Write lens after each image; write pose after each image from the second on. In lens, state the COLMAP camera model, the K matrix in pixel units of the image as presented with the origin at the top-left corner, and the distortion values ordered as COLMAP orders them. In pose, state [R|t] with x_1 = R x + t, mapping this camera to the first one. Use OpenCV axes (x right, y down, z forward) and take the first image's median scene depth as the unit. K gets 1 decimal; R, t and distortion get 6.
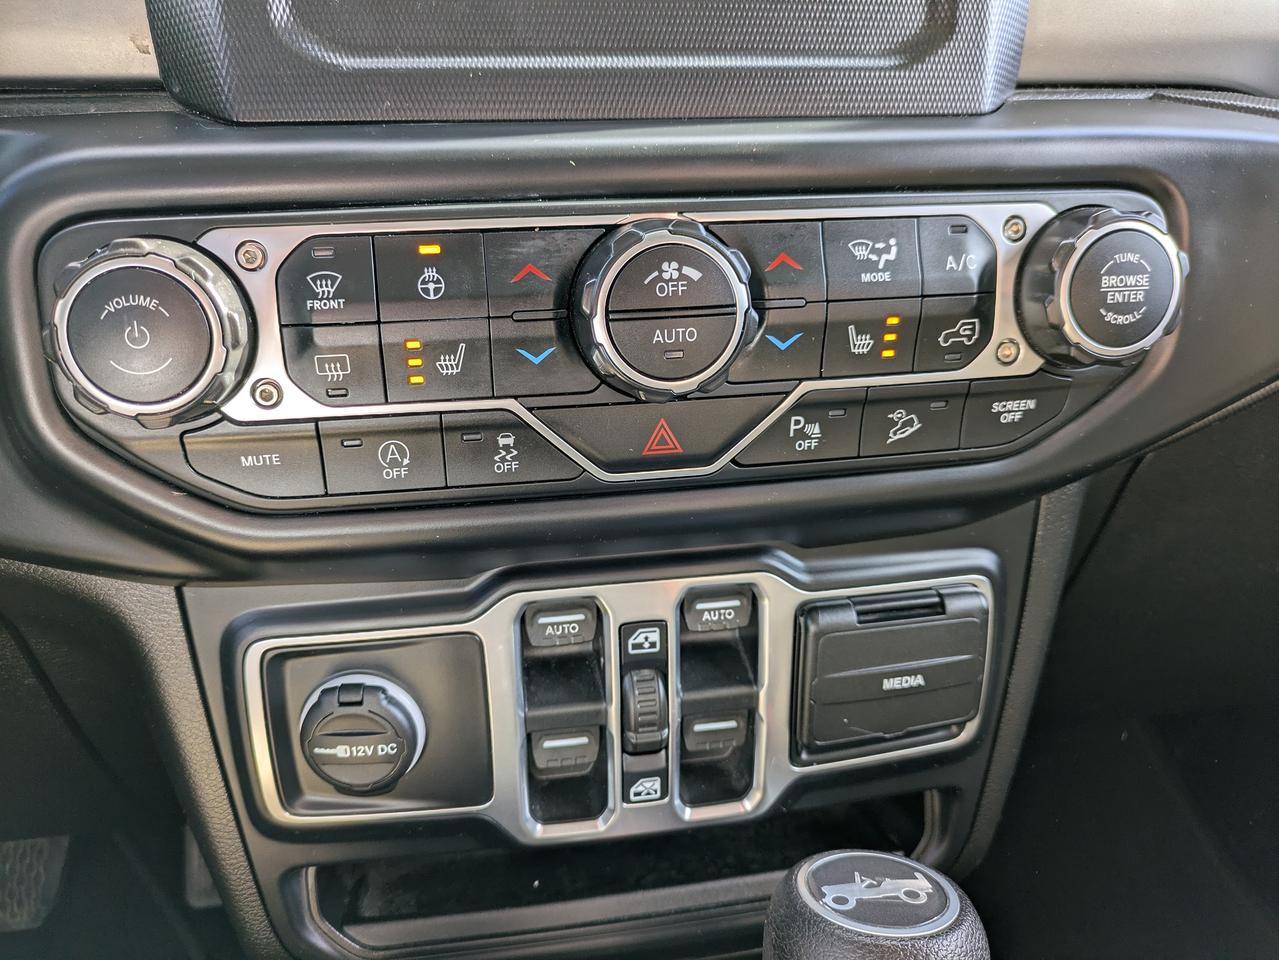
lens RADIAL K [[976.2, 0, 630.1], [0, 976.2, 474.3], [0, 0, 1]] dist [-0.008049, 0.001267]
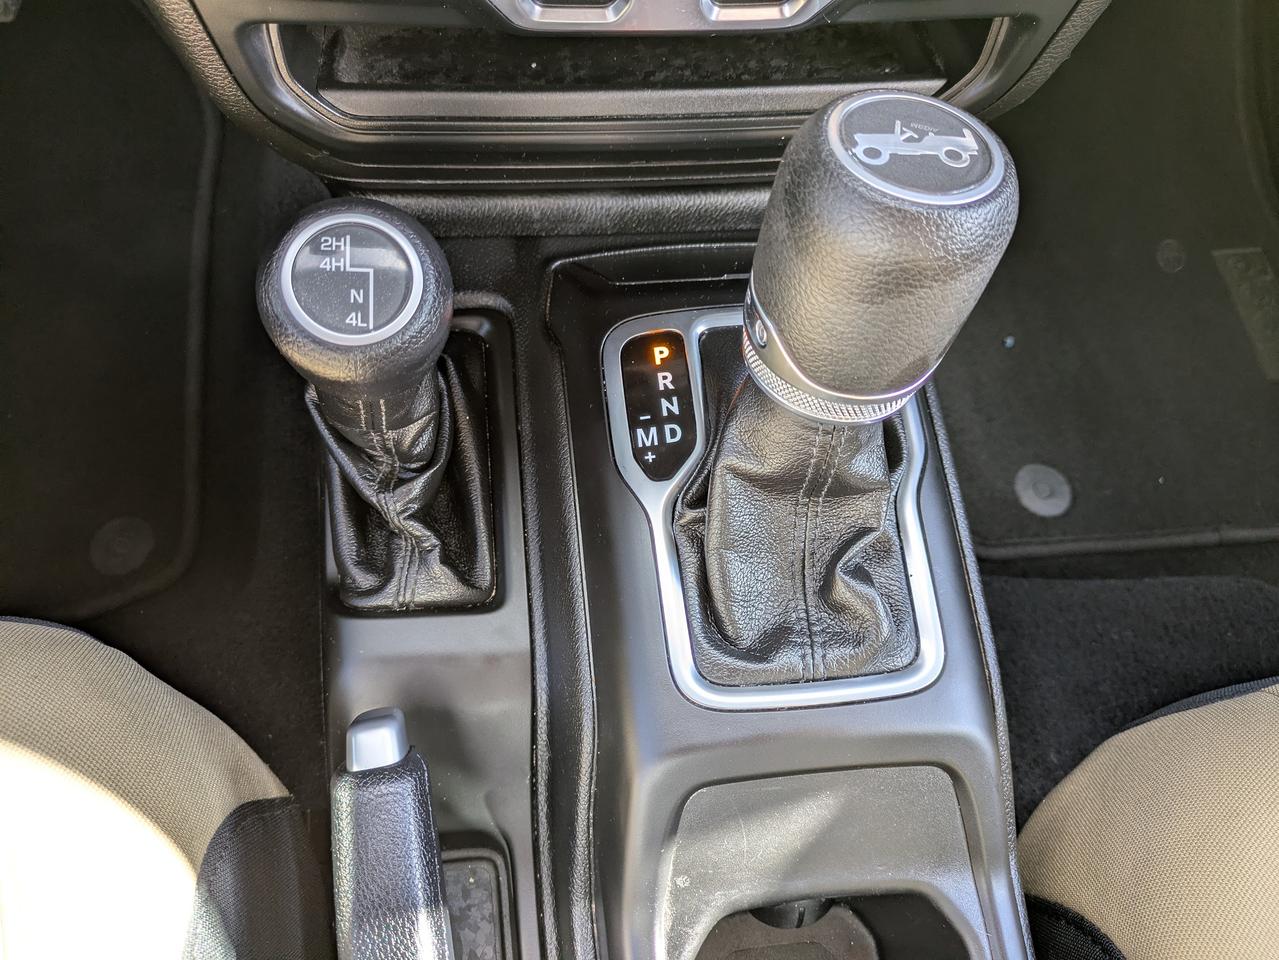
lens RADIAL K [[976.2, 0, 630.1], [0, 976.2, 474.3], [0, 0, 1]] dist [-0.008049, 0.001267]
pose [[0.993084, 0.110407, 0.039933, -0.003453], [-0.104276, 0.673126, 0.732140, 0.010524], [0.053953, -0.731240, 0.679983, 0.155319]]
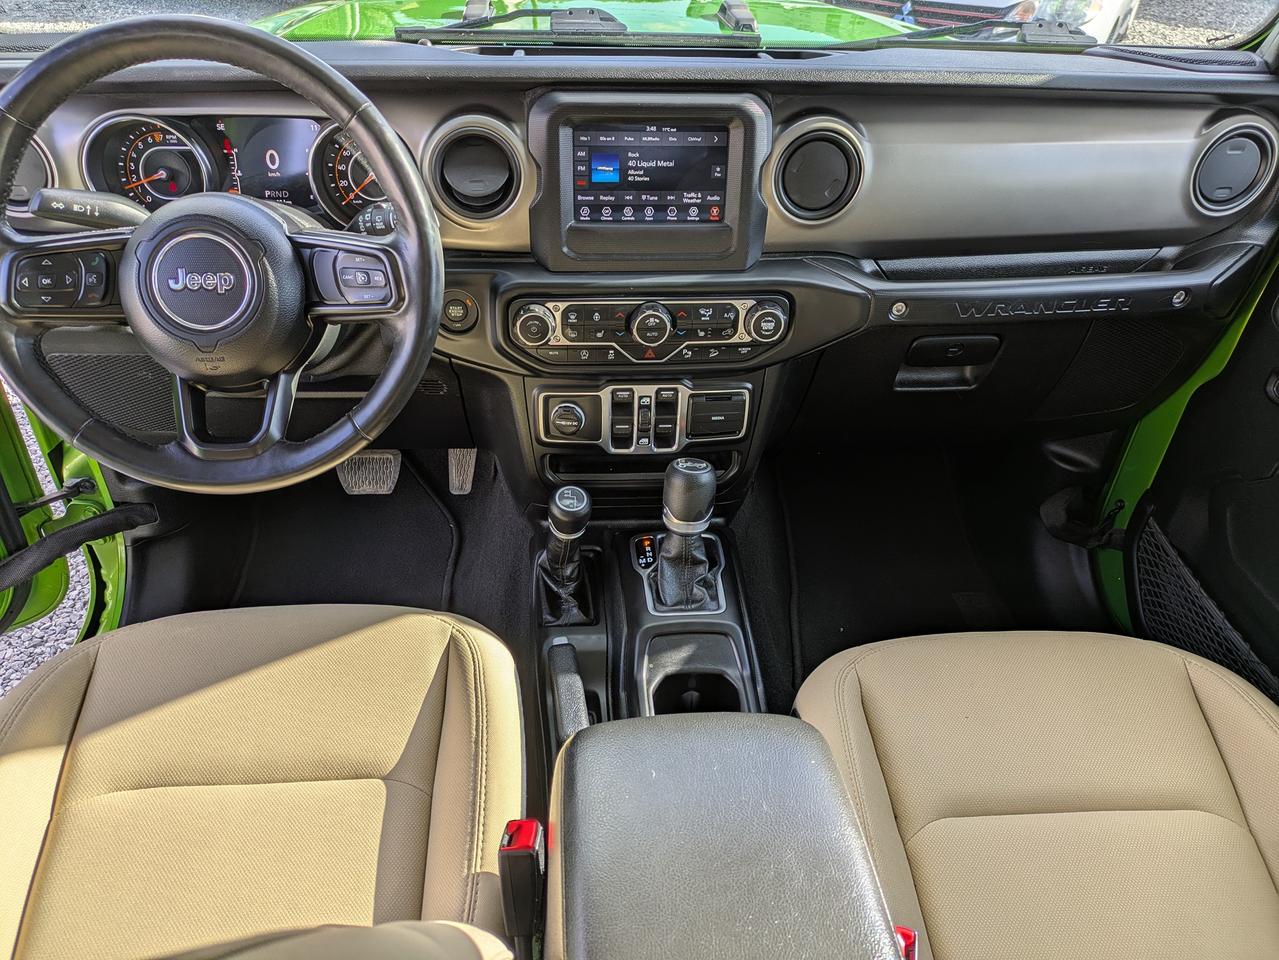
lens RADIAL K [[1007.7, 0, 639.5], [0, 1007.7, 480.0], [0, 0, 1]] dist [0.002019, 0.039254]
pose [[0.993662, 0.092397, -0.064018, 0.267546], [-0.070937, 0.957228, 0.280504, -0.613730], [0.087198, -0.274185, 0.957716, -2.746191]]
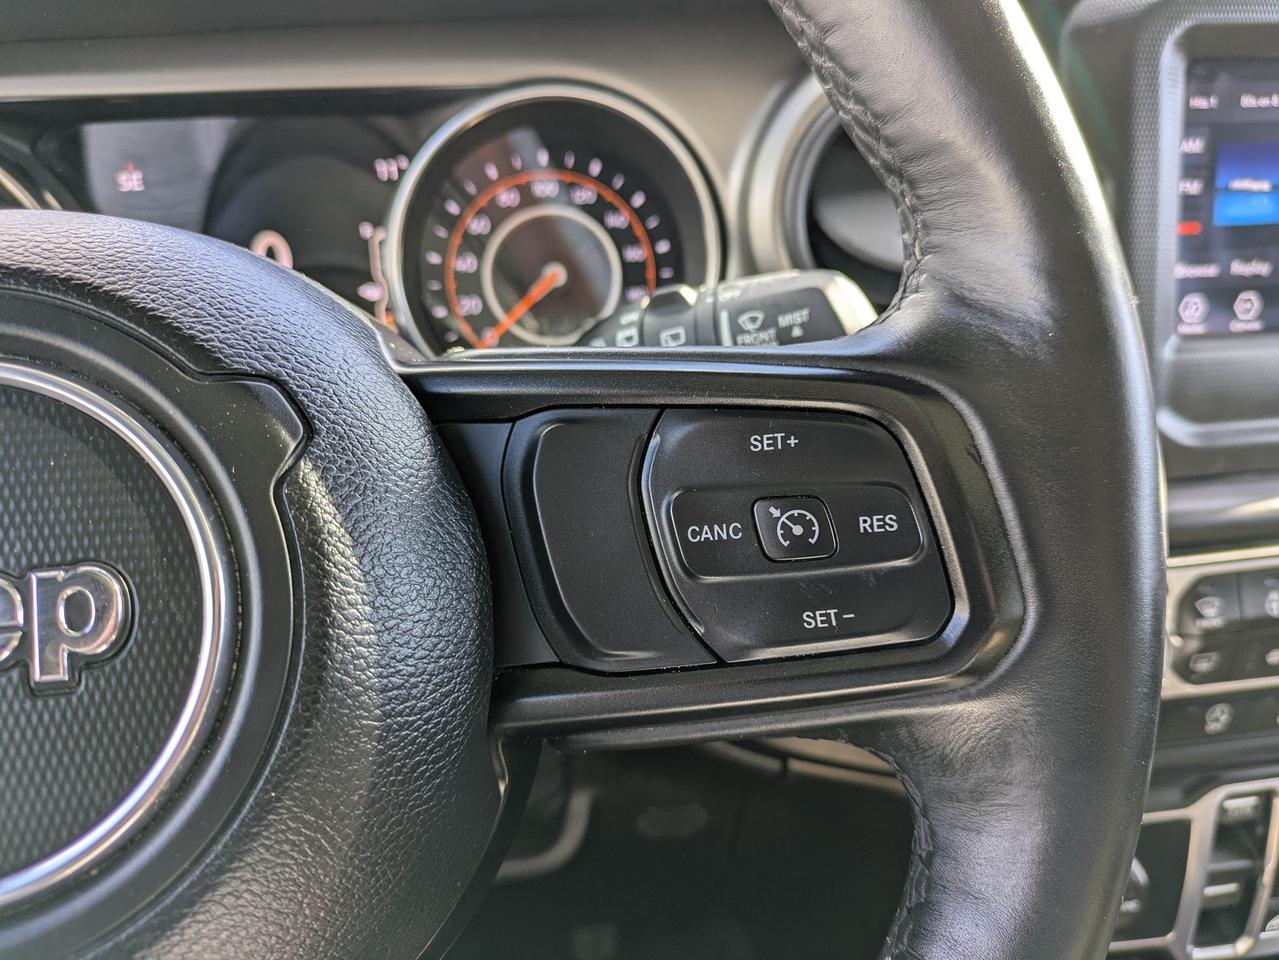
lens RADIAL K [[976.2, 0, 630.1], [0, 976.2, 474.3], [0, 0, 1]] dist [-0.008049, 0.001267]
pose [[0.999924, -0.007673, -0.009625, -0.907014], [0.007799, 0.999883, 0.013127, -0.331217], [0.009523, -0.013201, 0.999868, -0.344416]]
